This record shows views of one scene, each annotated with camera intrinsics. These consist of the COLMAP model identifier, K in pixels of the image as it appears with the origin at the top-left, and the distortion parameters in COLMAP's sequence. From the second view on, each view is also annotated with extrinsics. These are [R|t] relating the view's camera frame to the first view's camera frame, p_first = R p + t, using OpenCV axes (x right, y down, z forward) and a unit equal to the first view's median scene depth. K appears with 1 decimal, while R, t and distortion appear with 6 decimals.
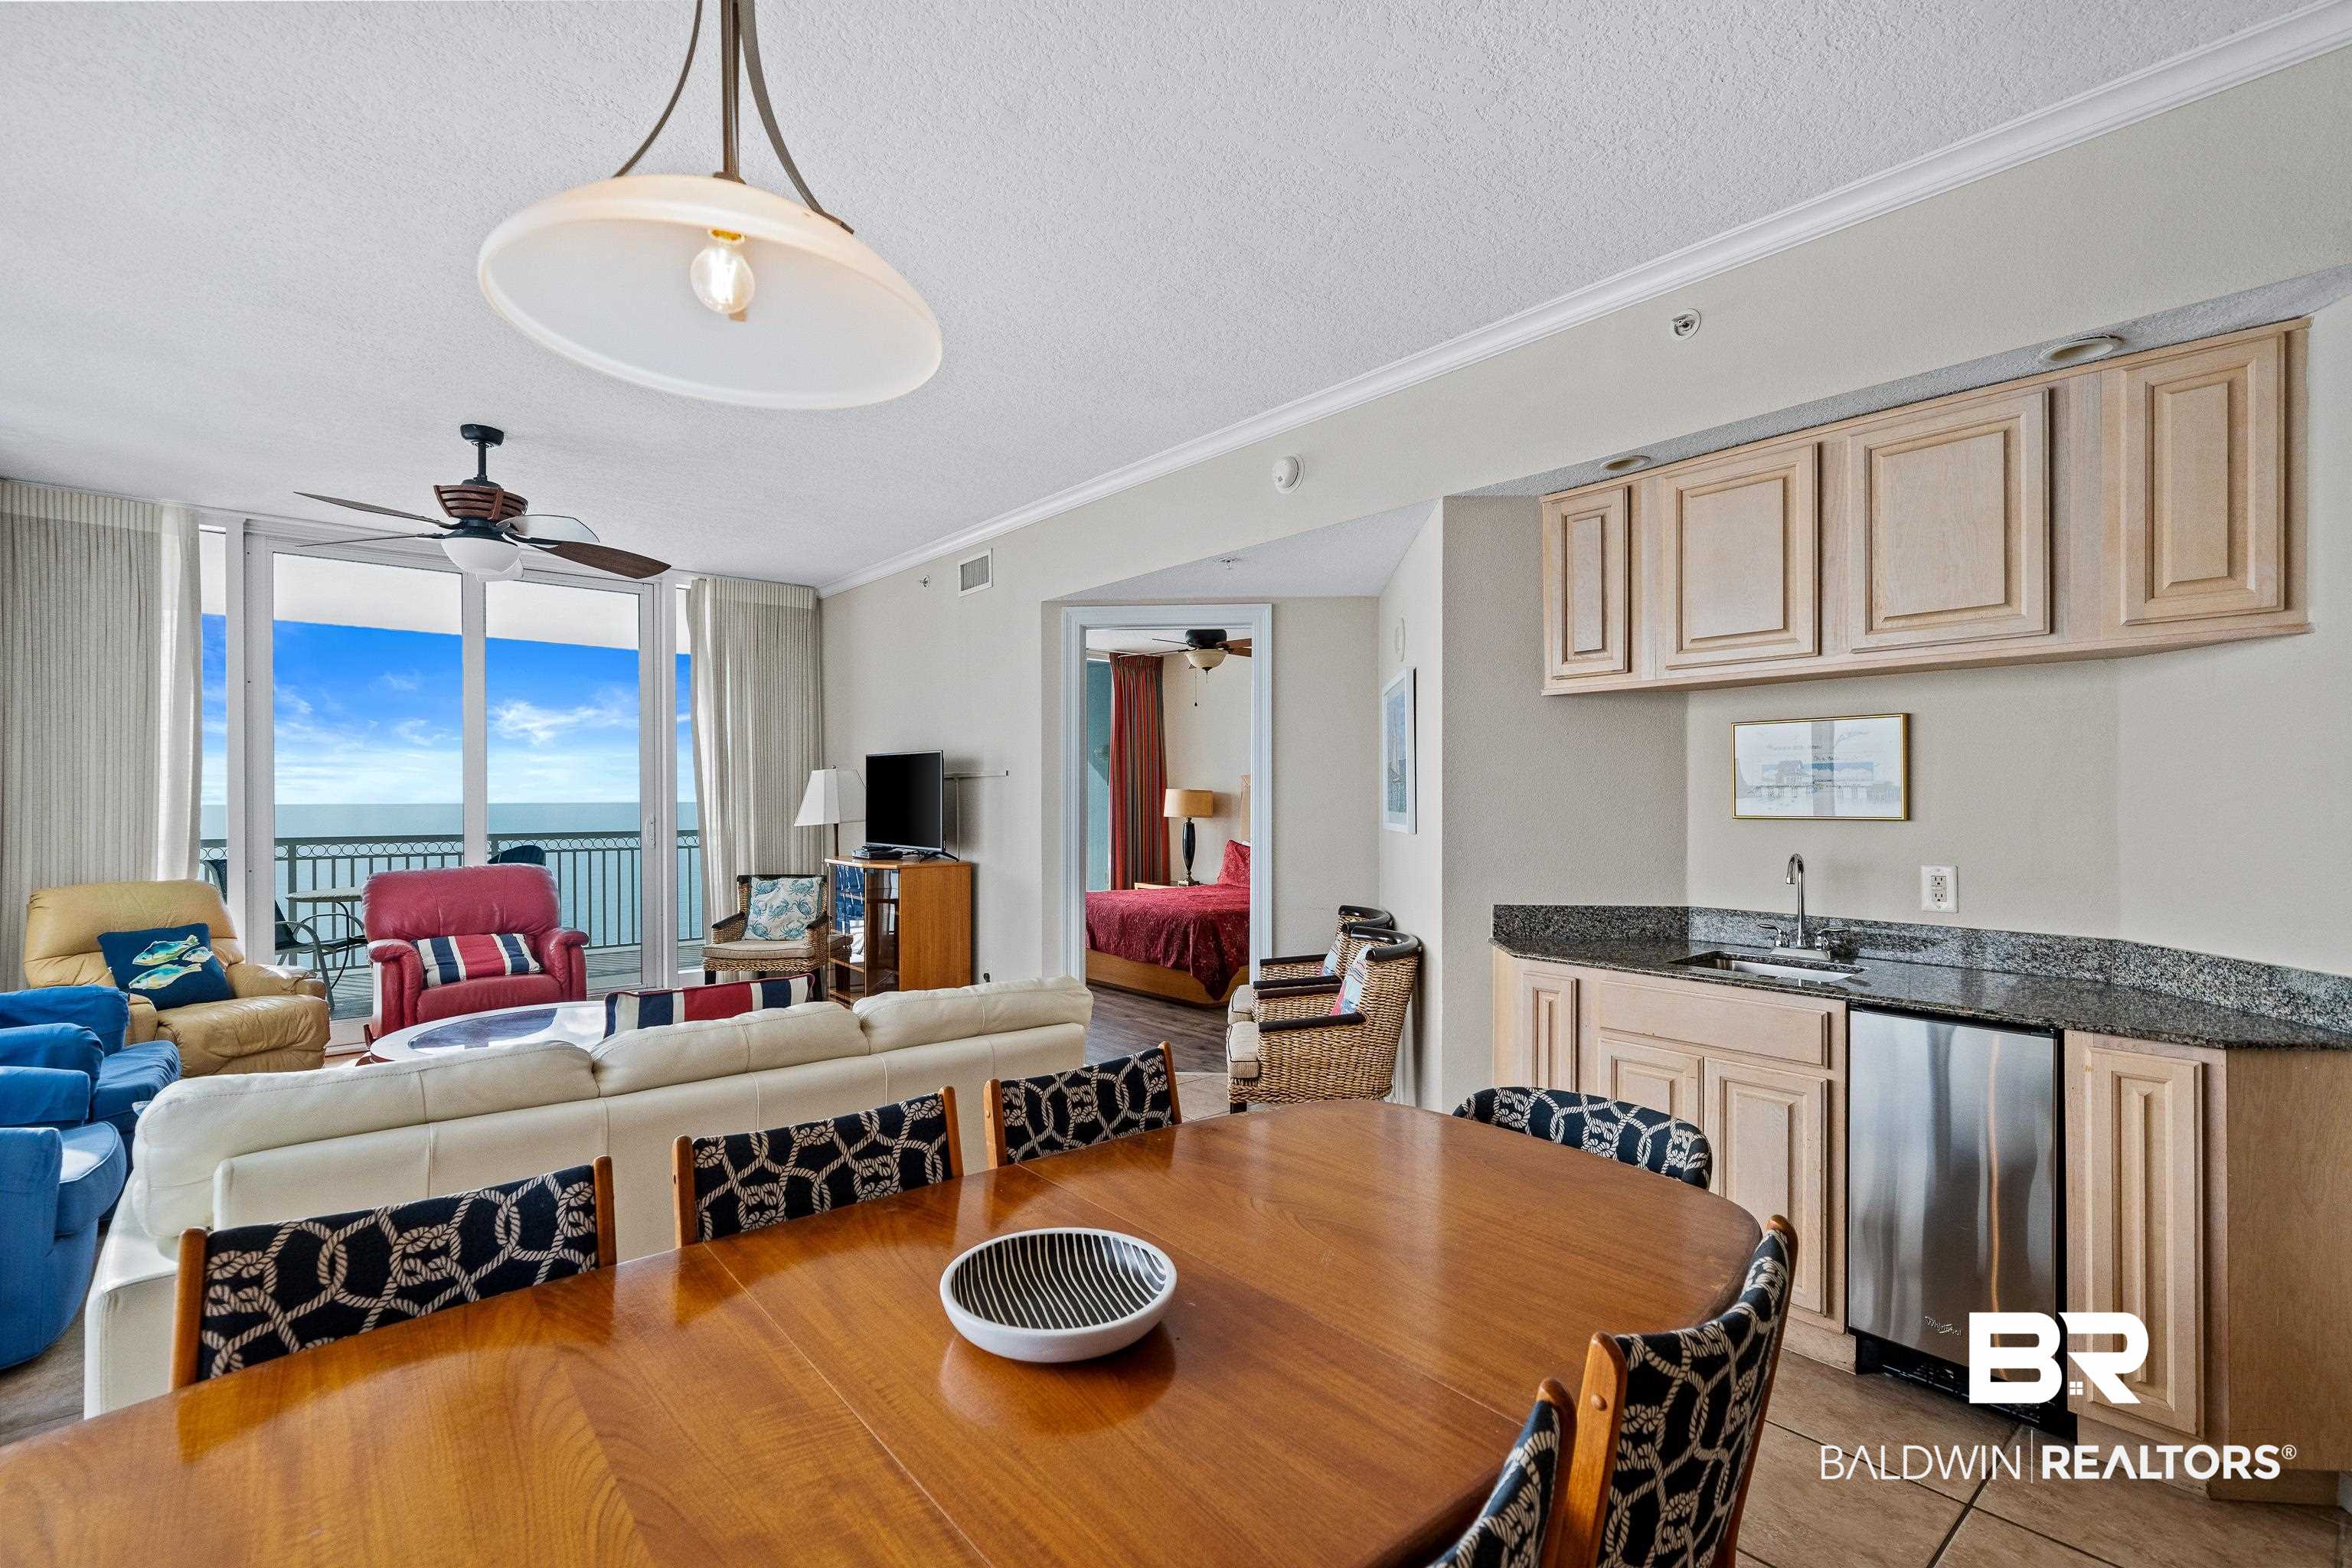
lens RADIAL K [[1059.0, 0, 1171.9], [0, 1059.0, 793.2], [0, 0, 1]] dist [-0.000846, 0.001662]
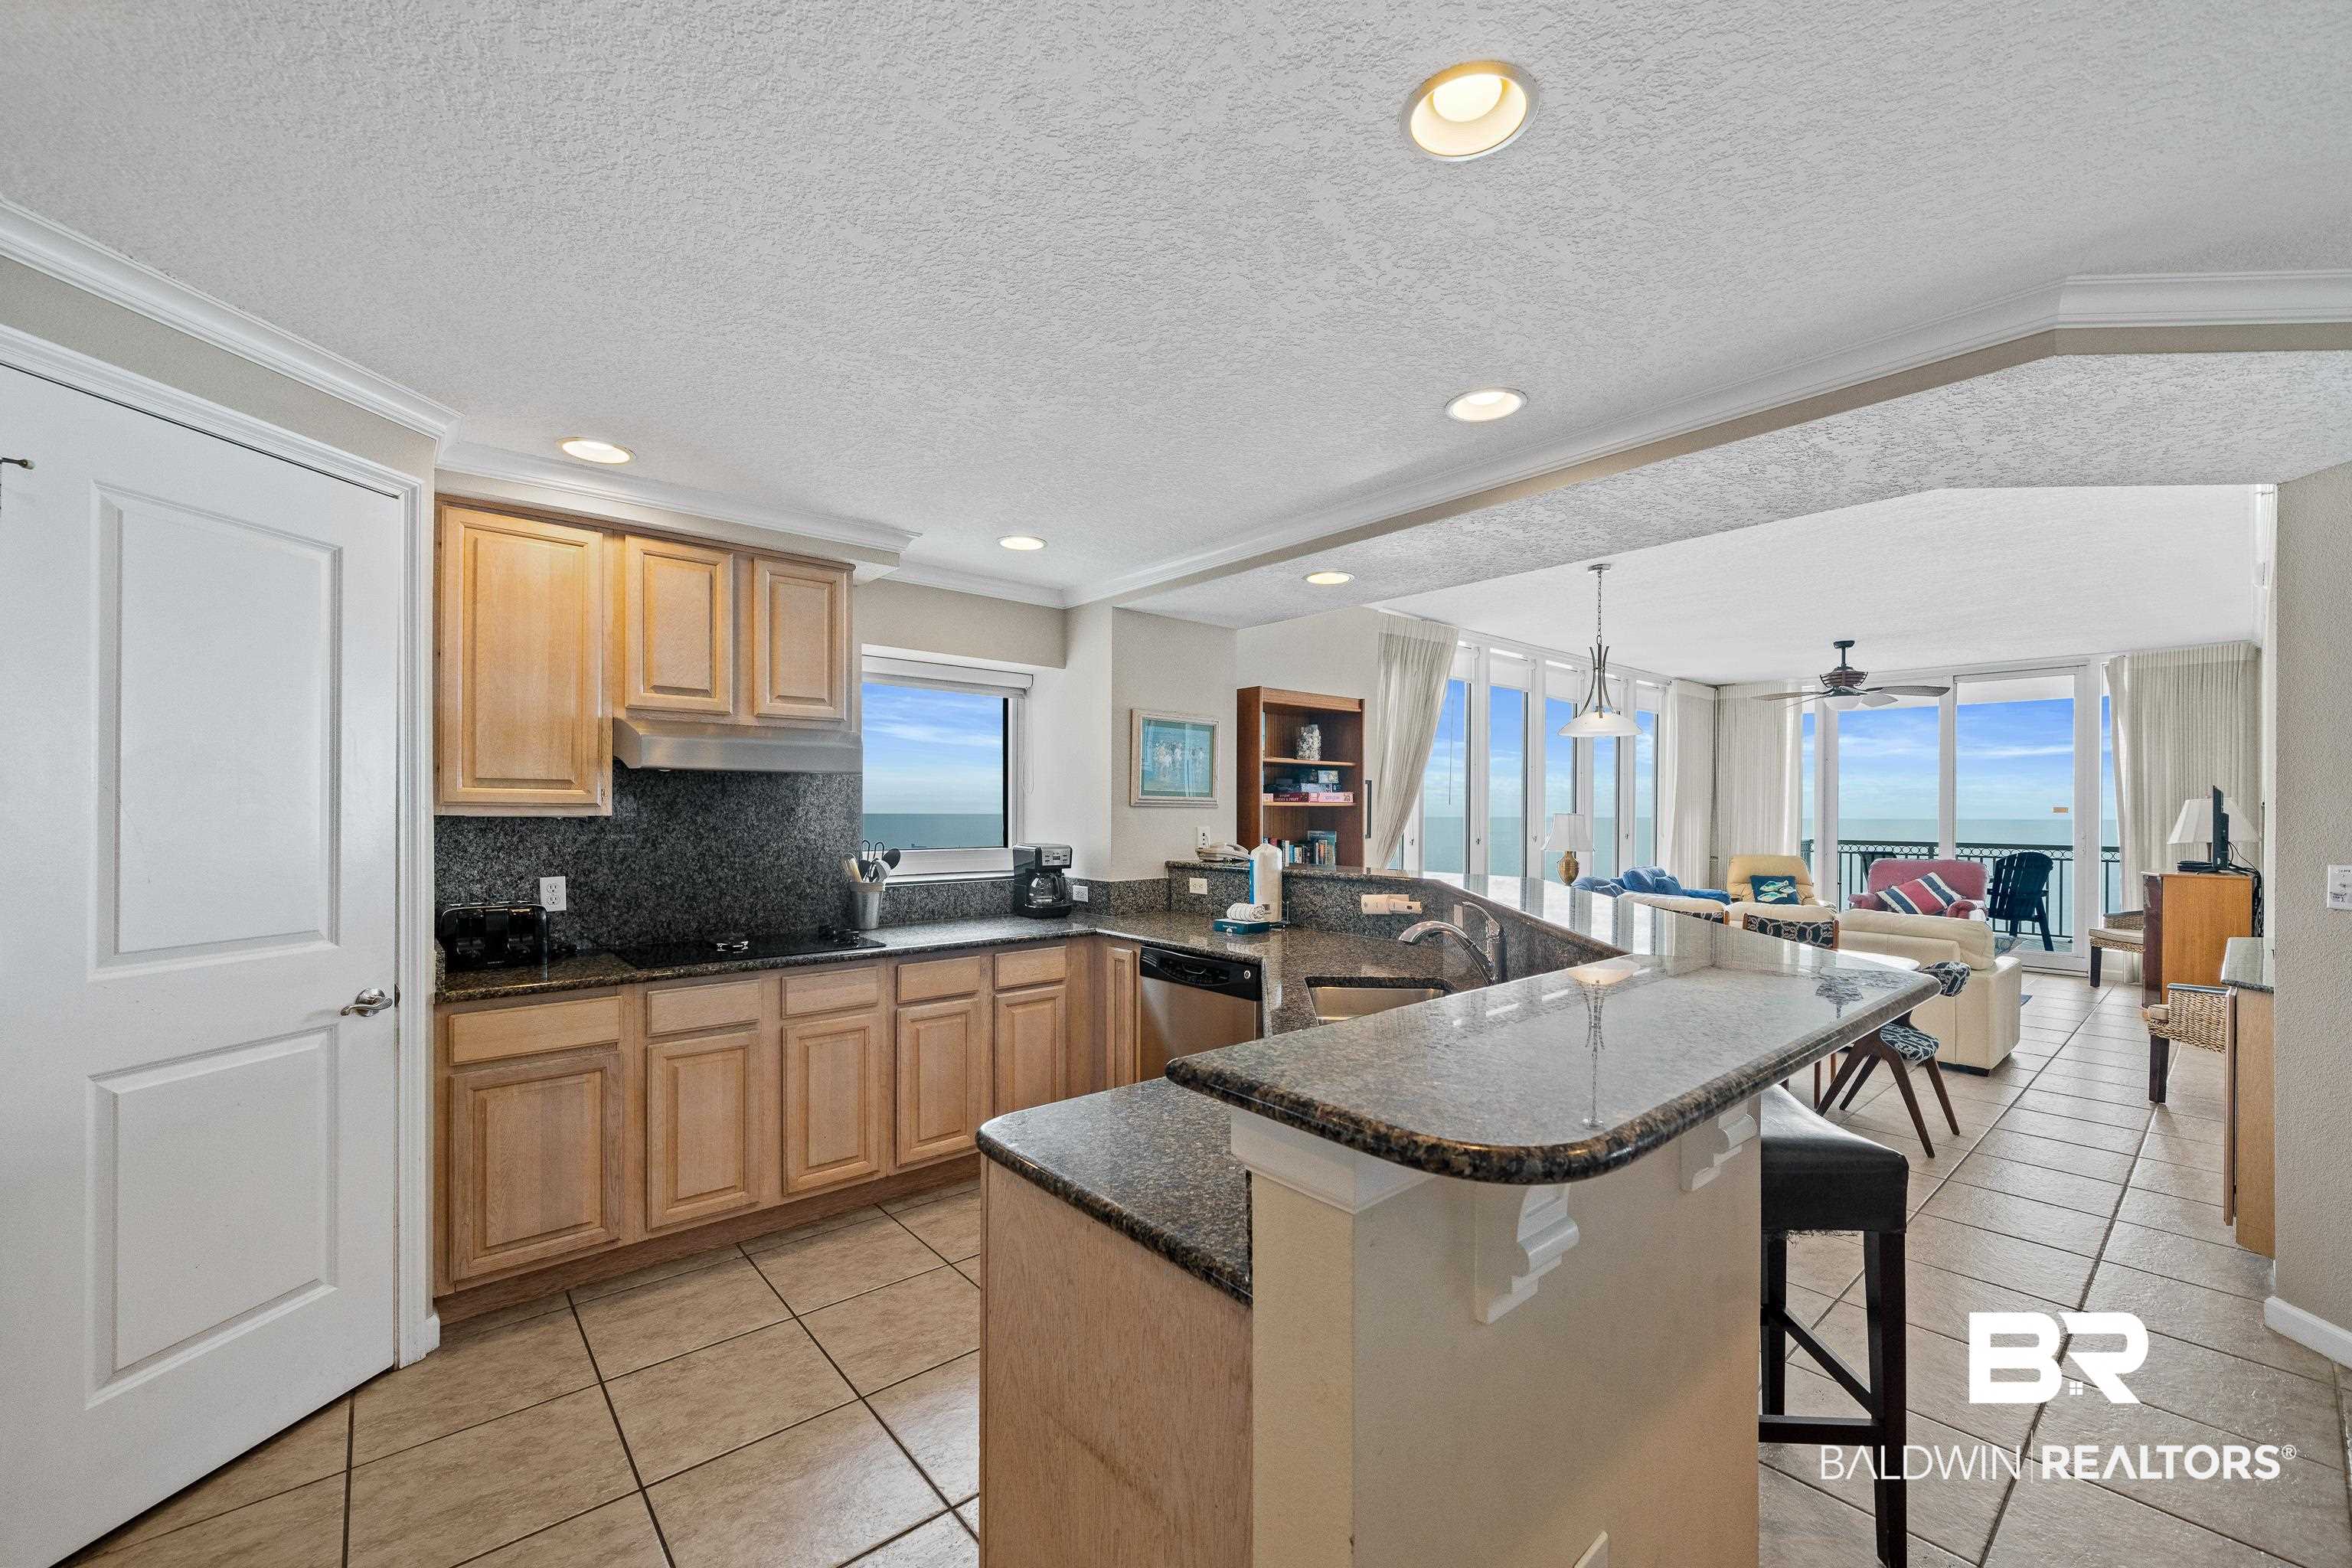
lens RADIAL K [[934.4, 0, 1184.3], [0, 934.4, 806.2], [0, 0, 1]] dist [-0.002355, 0.000282]
pose [[0.016485, -0.002913, -0.999860, 1.314474], [-0.001761, 0.999994, -0.002942, -0.016188], [0.999863, 0.001810, 0.016480, -0.363659]]
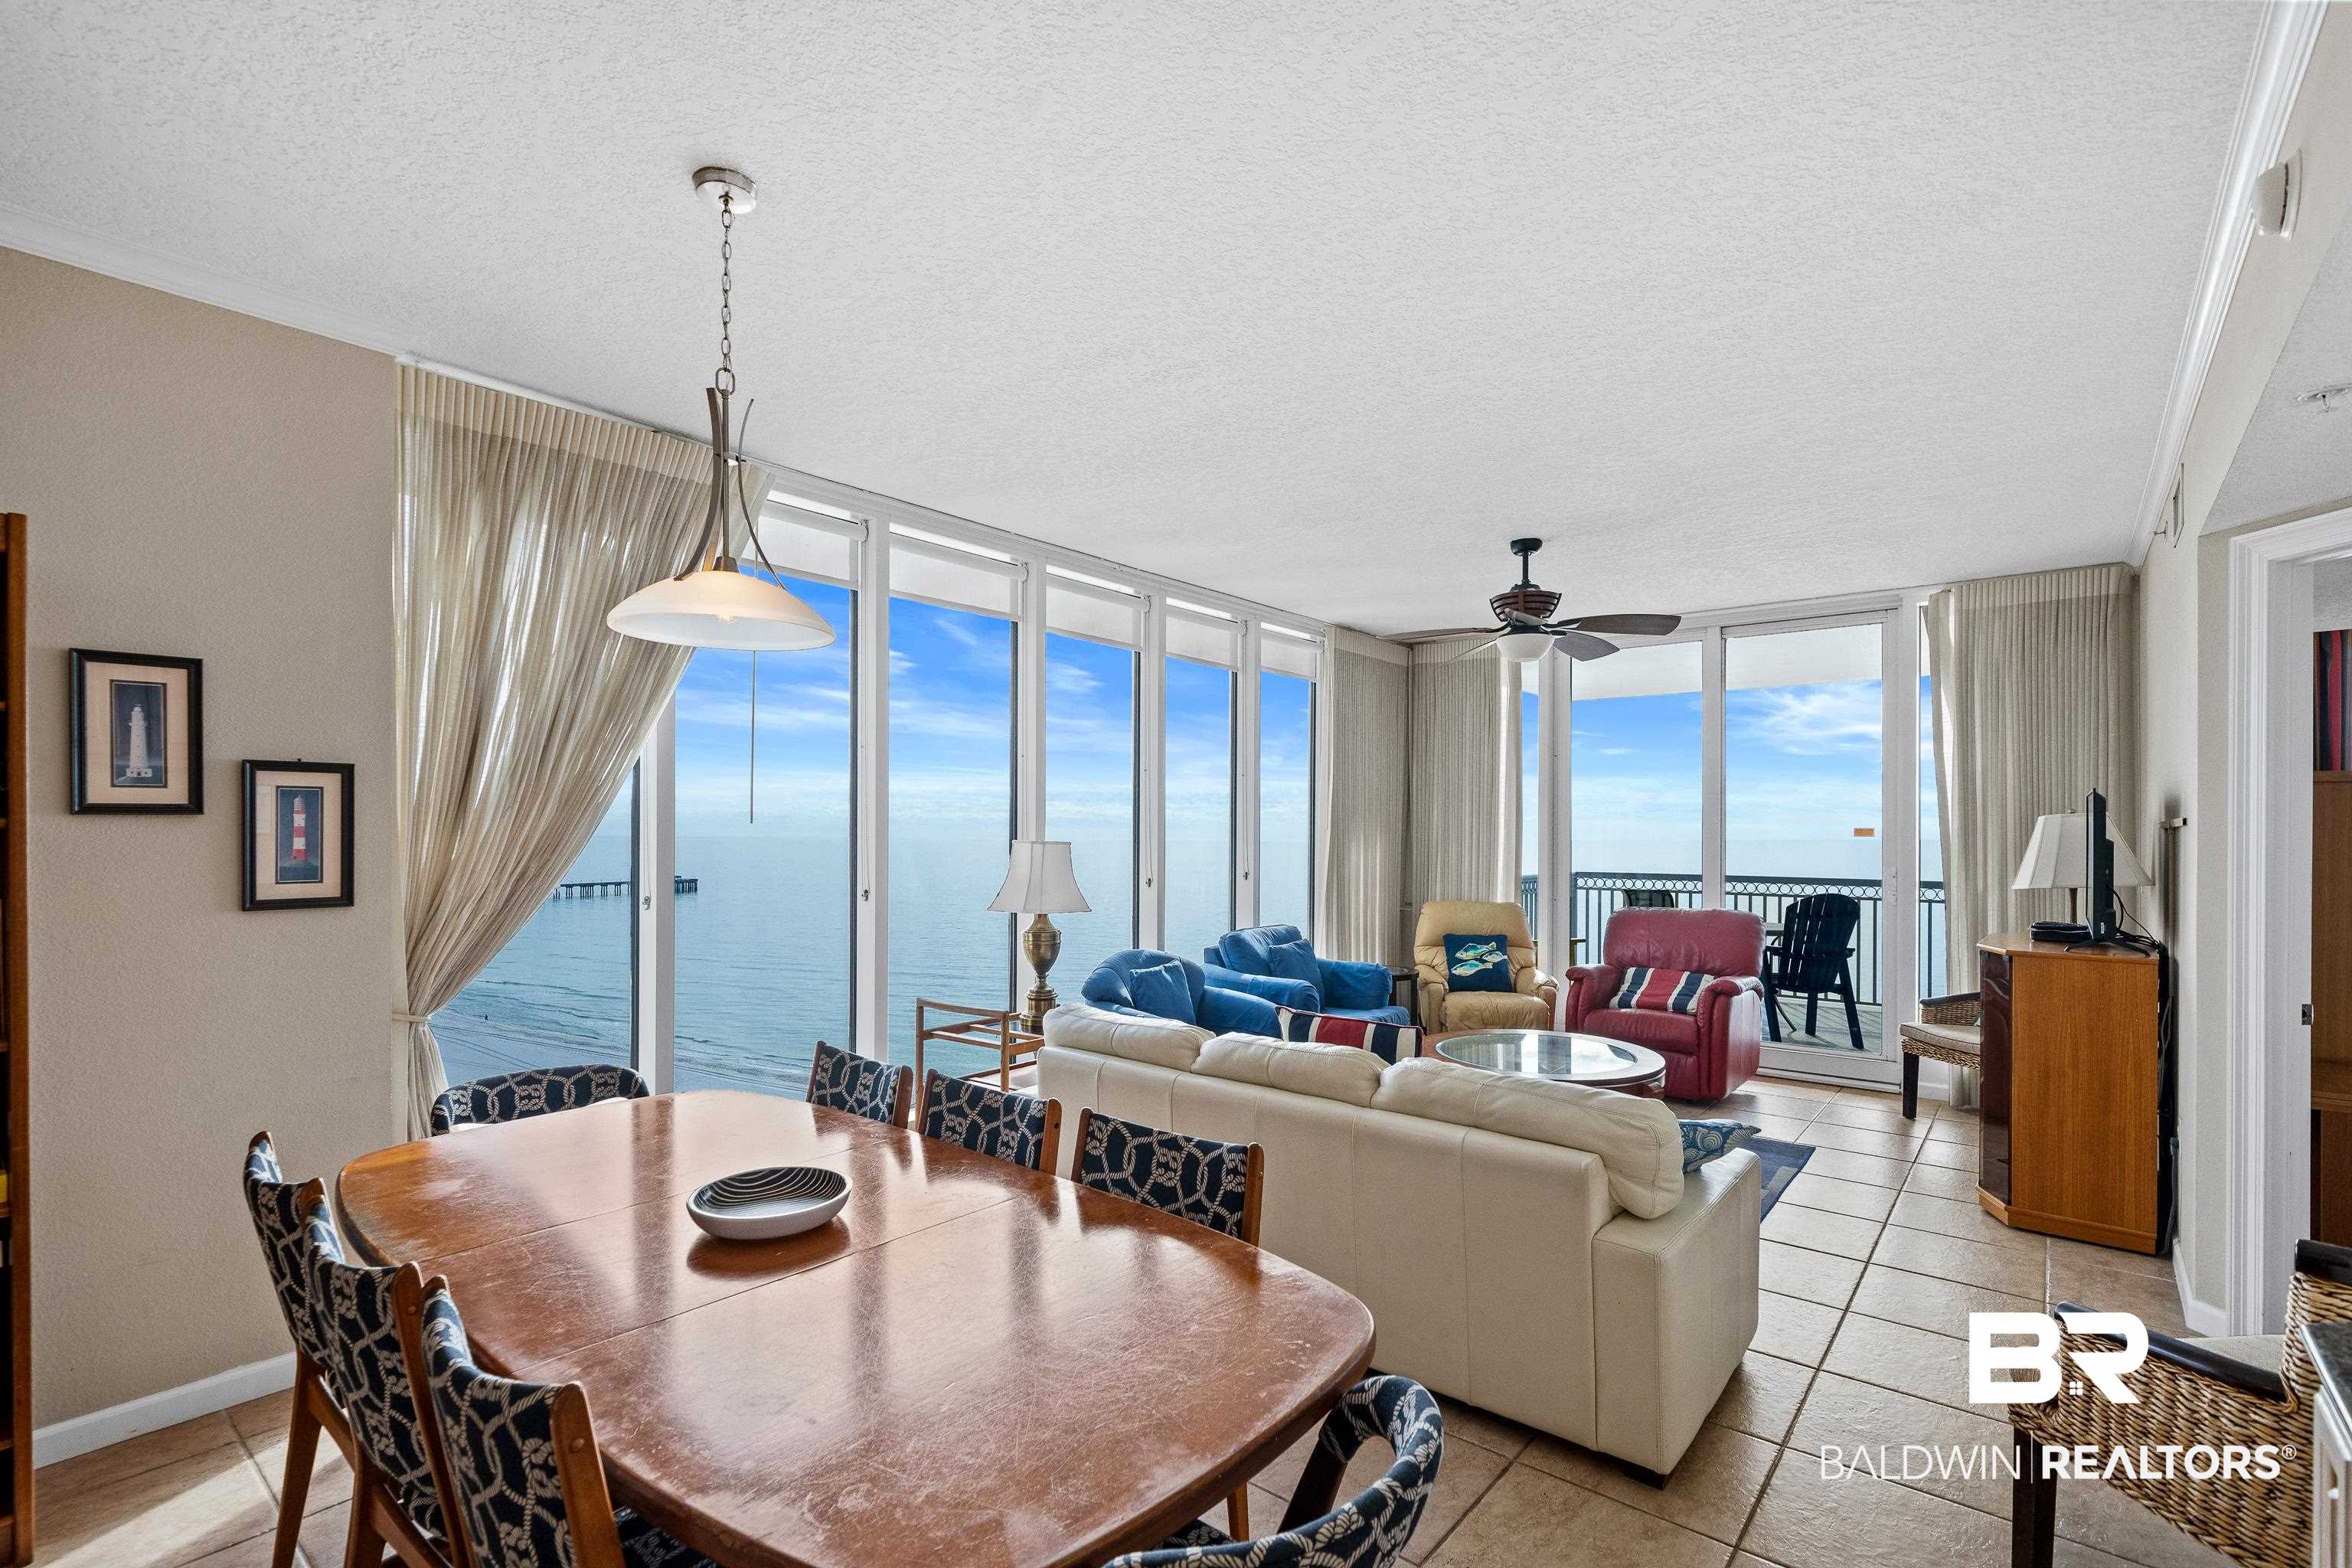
lens RADIAL K [[1059.0, 0, 1180.5], [0, 1059.0, 827.1], [0, 0, 1]] dist [-0.000846, 0.001662]
pose [[0.177085, -0.002767, -0.984192, 0.521776], [-0.000118, 0.999996, -0.002832, -0.020218], [0.984196, 0.000617, 0.177084, 0.460866]]
